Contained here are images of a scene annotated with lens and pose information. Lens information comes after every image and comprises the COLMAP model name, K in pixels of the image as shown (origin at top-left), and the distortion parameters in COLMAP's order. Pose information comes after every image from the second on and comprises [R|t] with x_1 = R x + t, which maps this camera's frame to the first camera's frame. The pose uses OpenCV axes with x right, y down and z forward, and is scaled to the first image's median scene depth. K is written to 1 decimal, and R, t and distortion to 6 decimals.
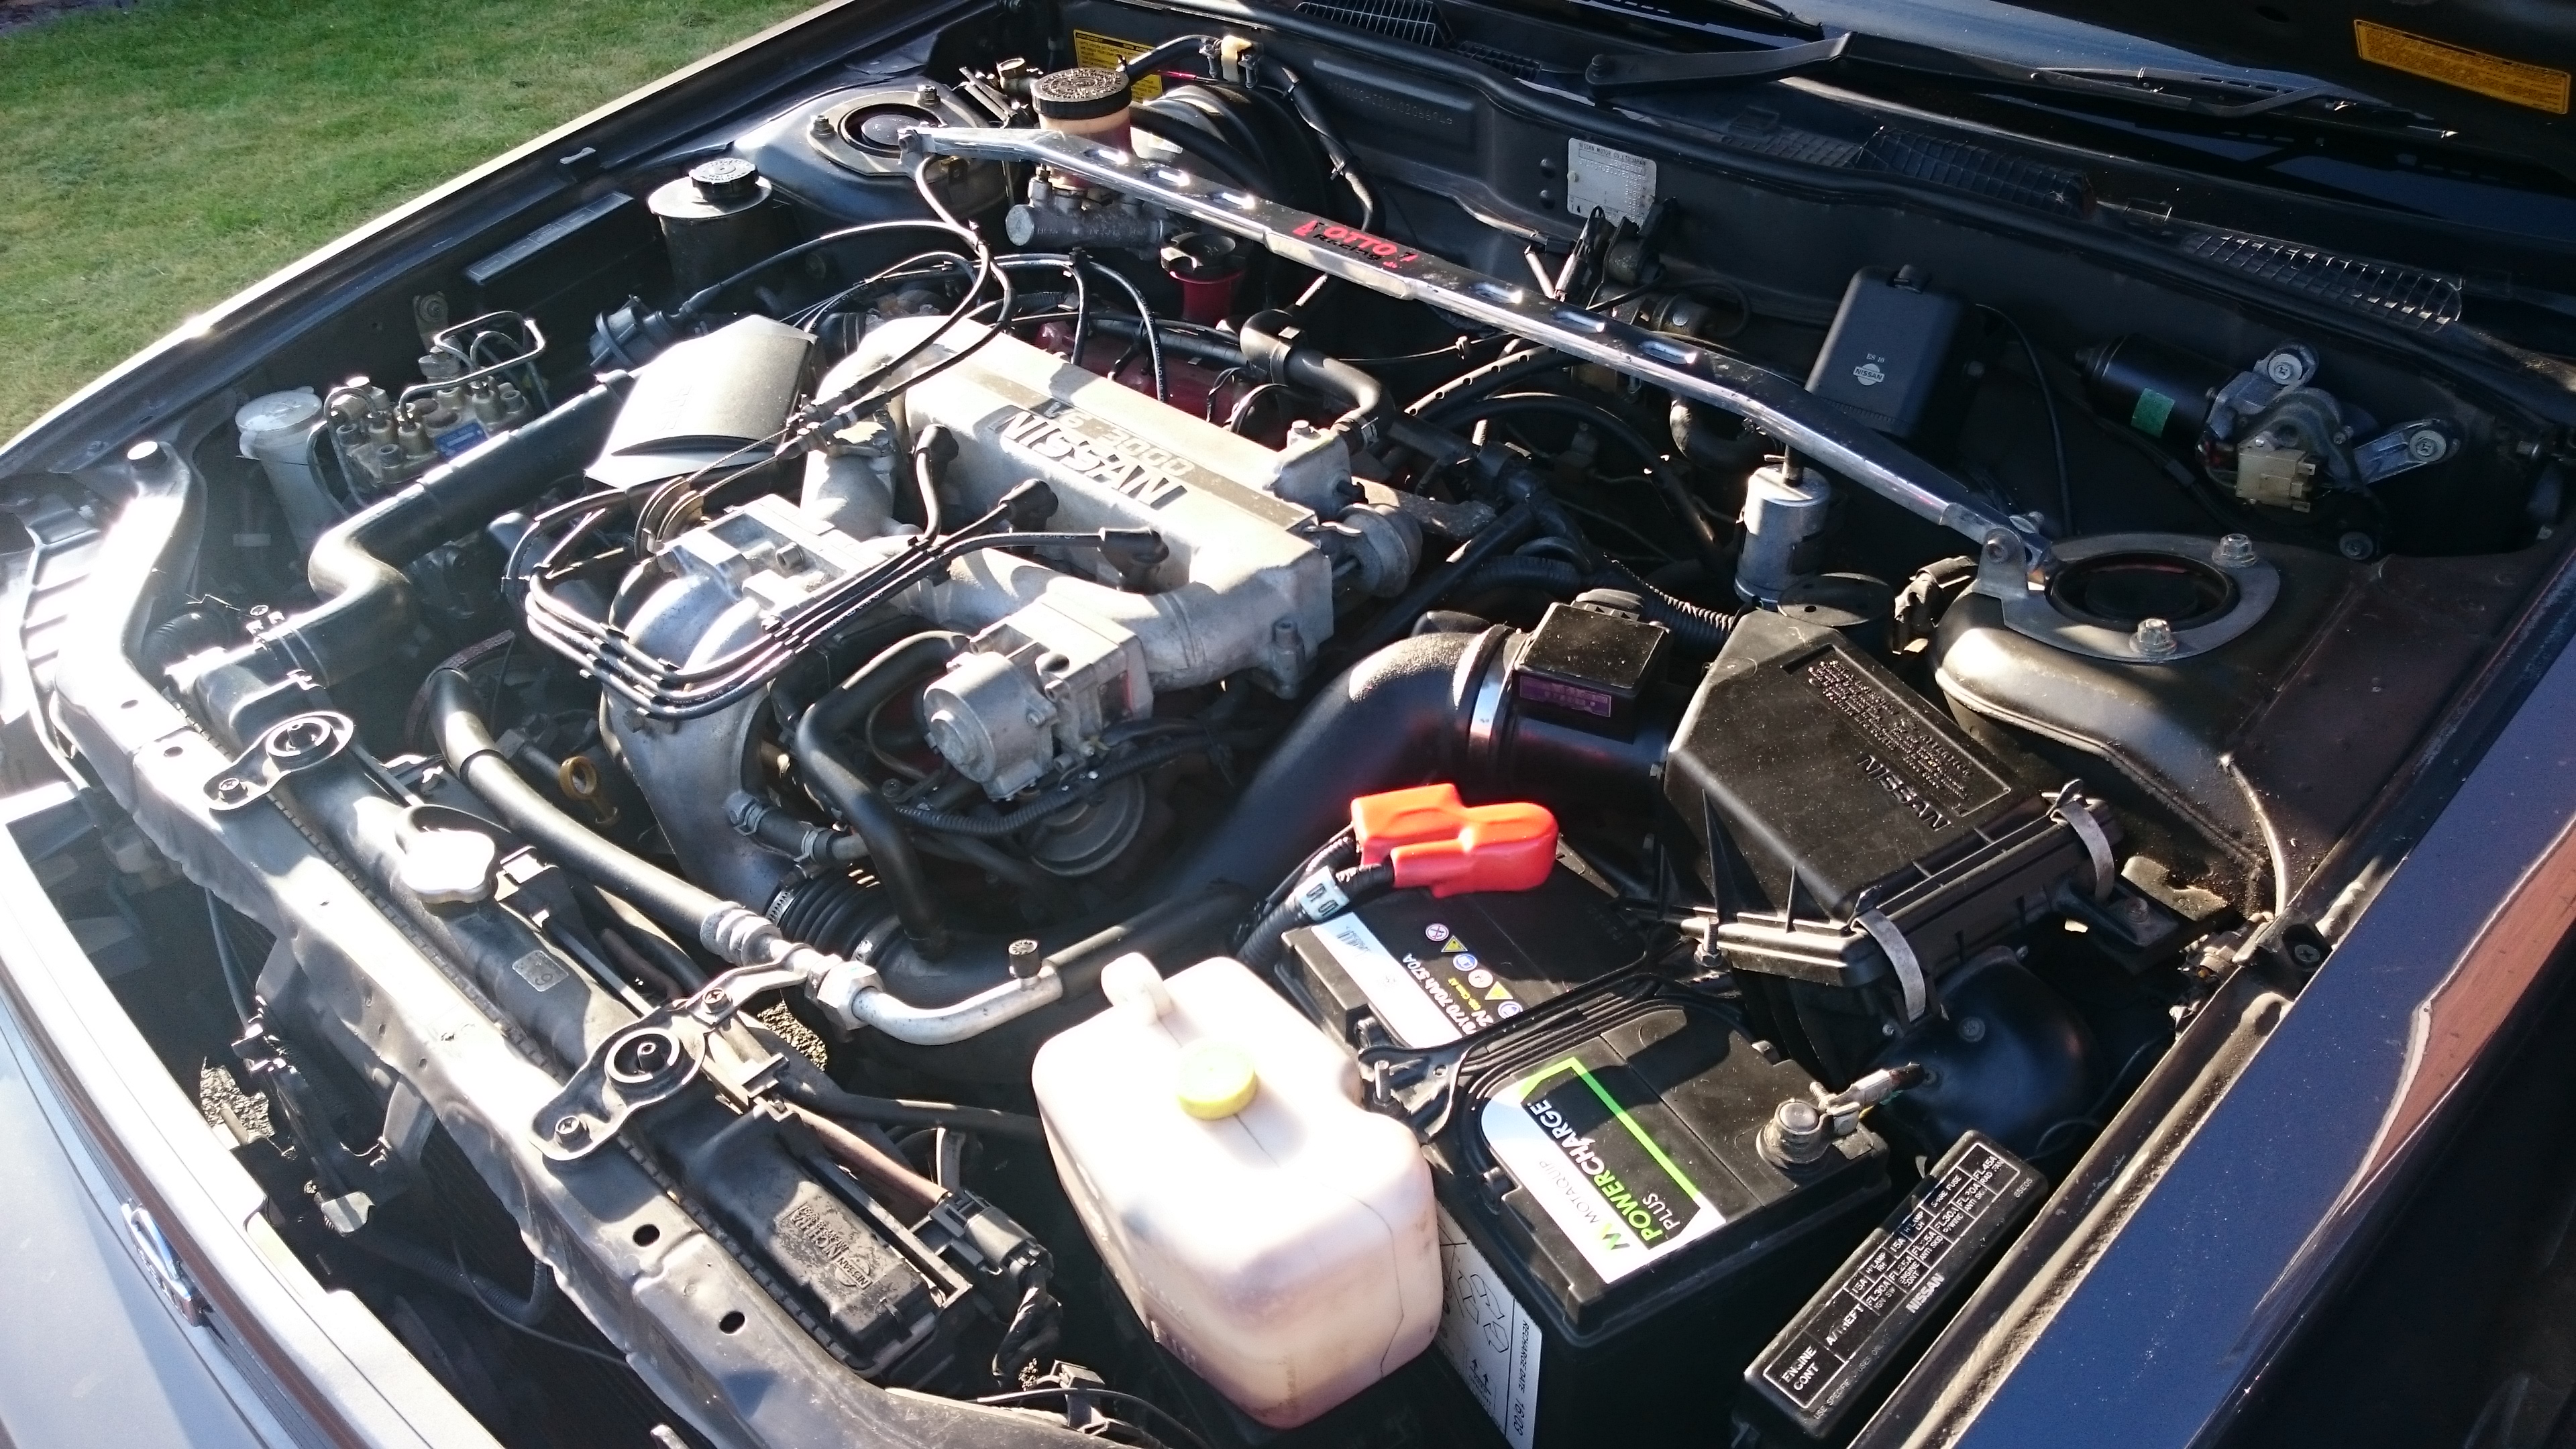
lens RADIAL K [[1894.3, 0, 1287.7], [0, 1894.3, 720.2], [0, 0, 1]] dist [0.006286, -0.002977]
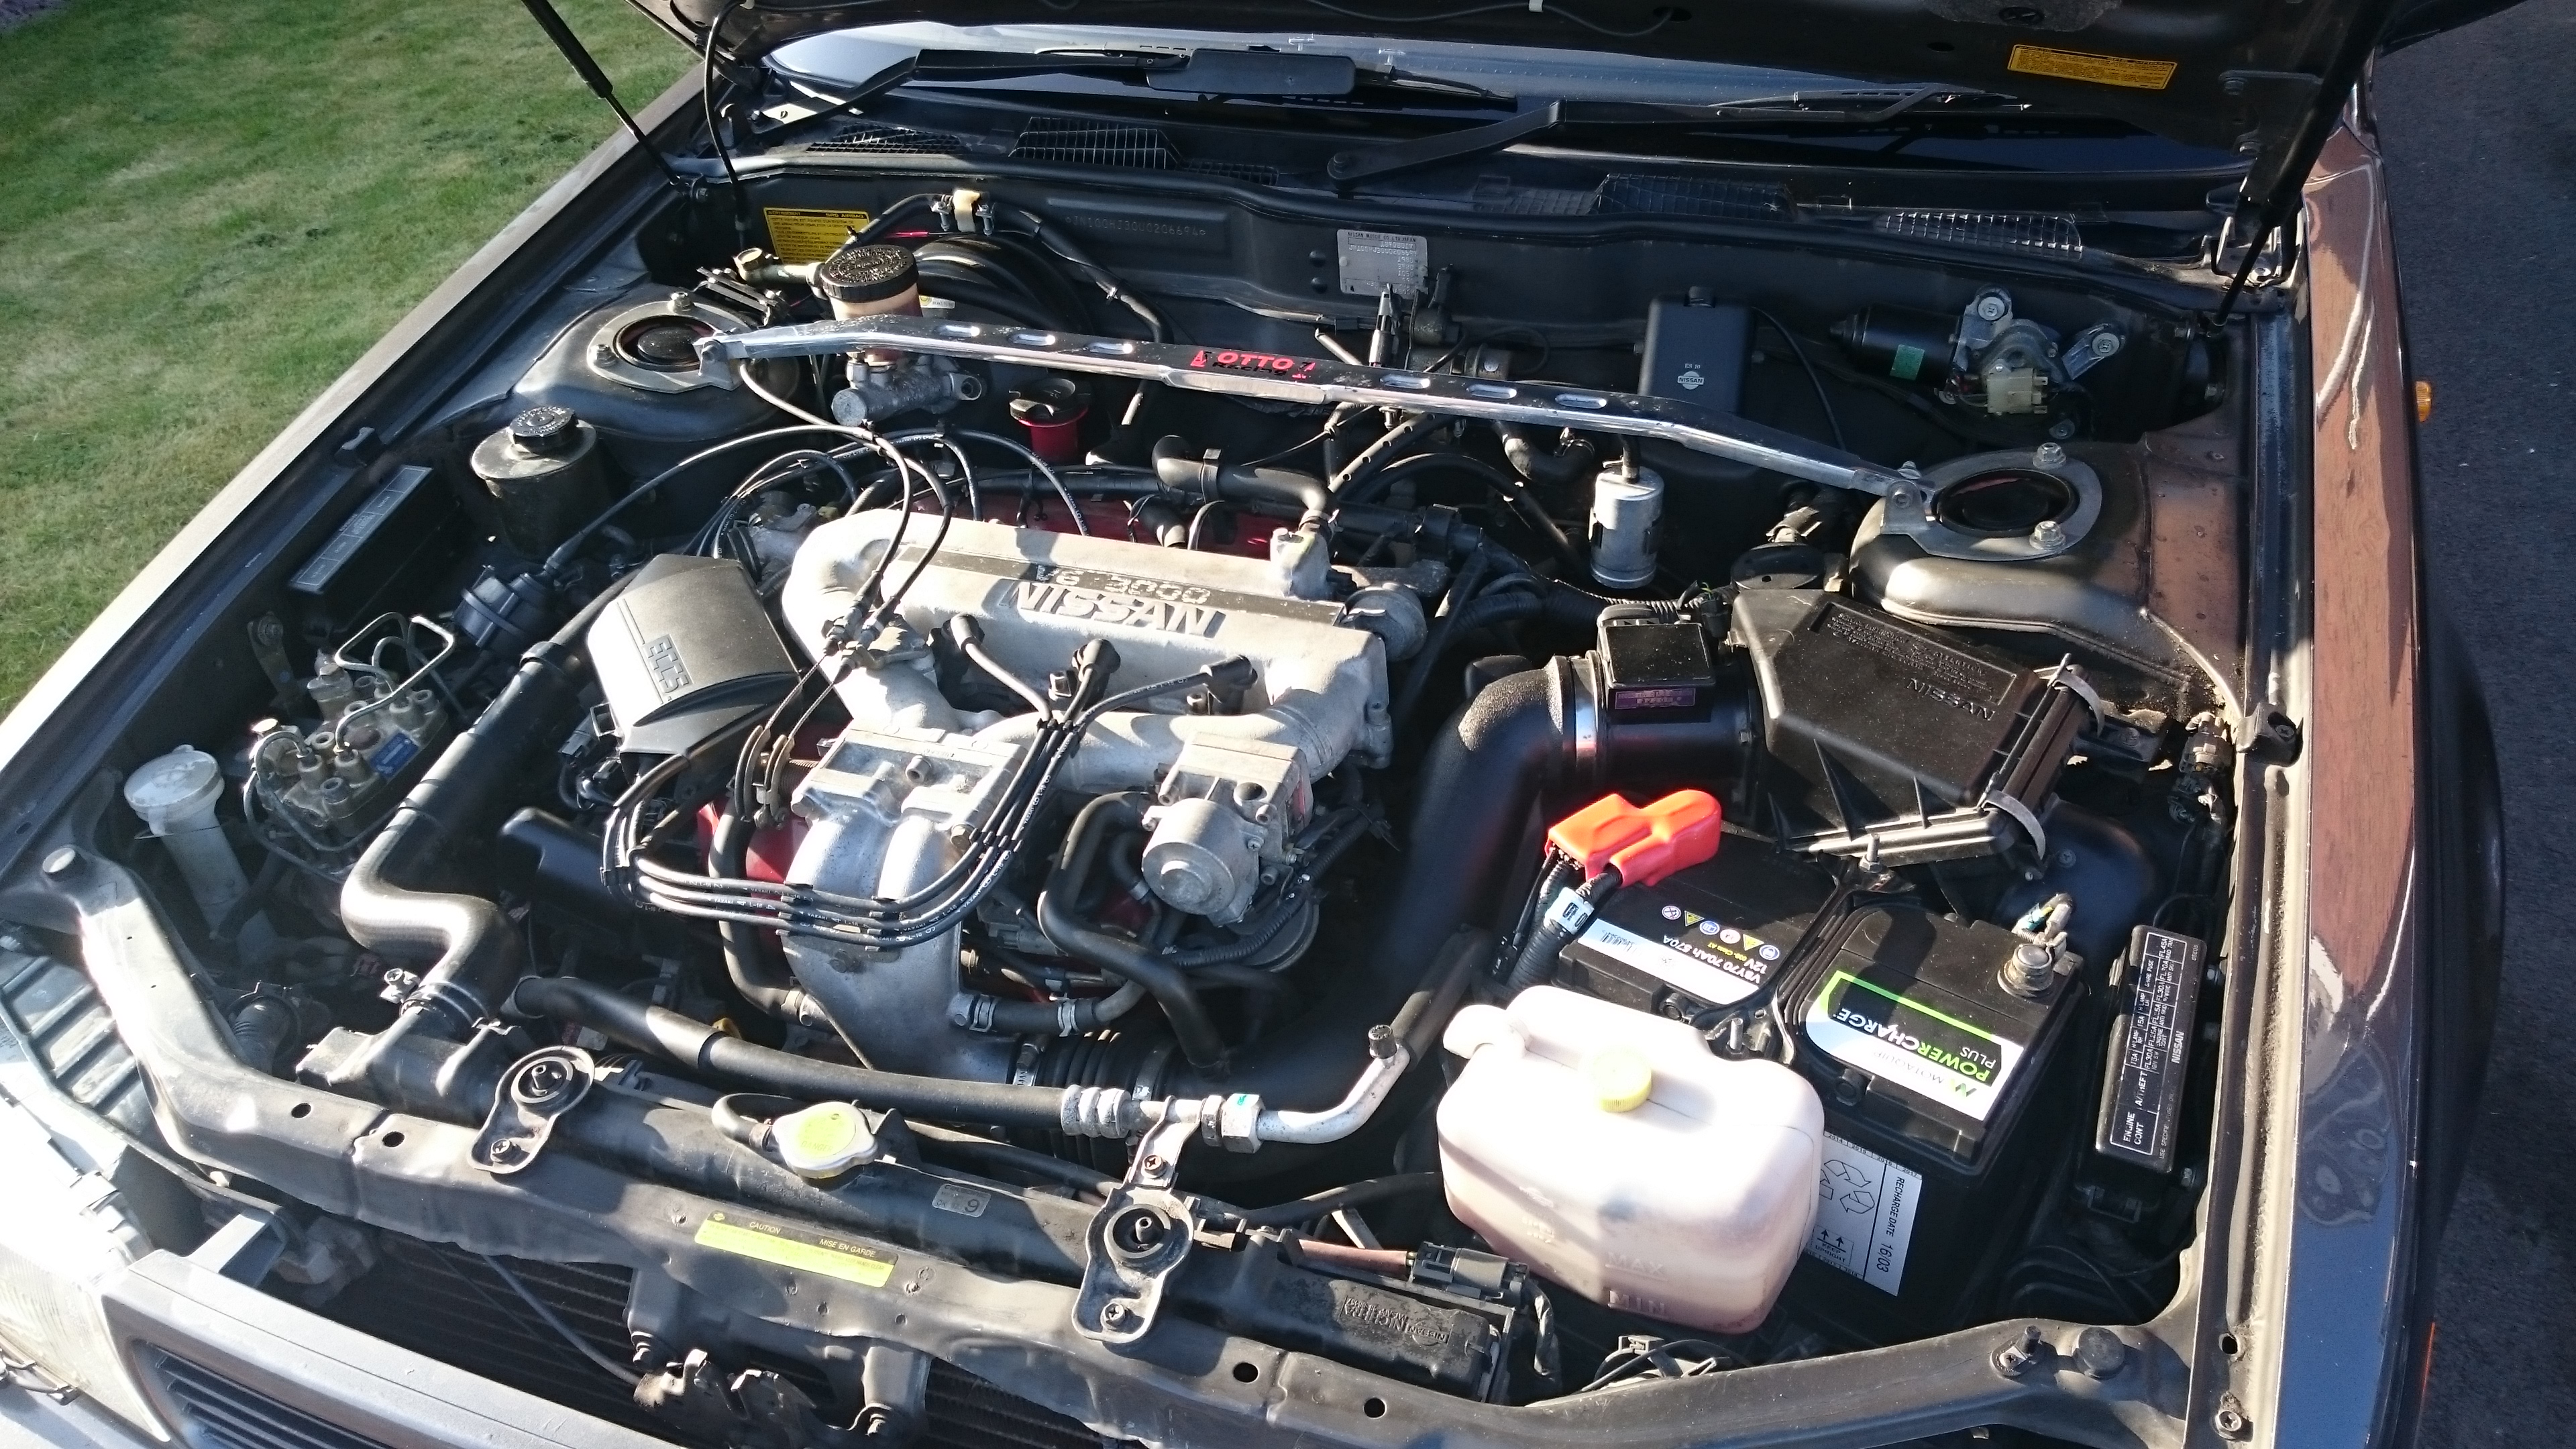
lens RADIAL K [[1894.3, 0, 1287.9], [0, 1894.3, 729.4], [0, 0, 1]] dist [0.006286, -0.002977]
pose [[0.912080, -0.270686, 0.307958, -0.396671], [0.272337, 0.961432, 0.038490, -0.092994], [-0.306500, 0.048762, 0.950621, -0.066197]]
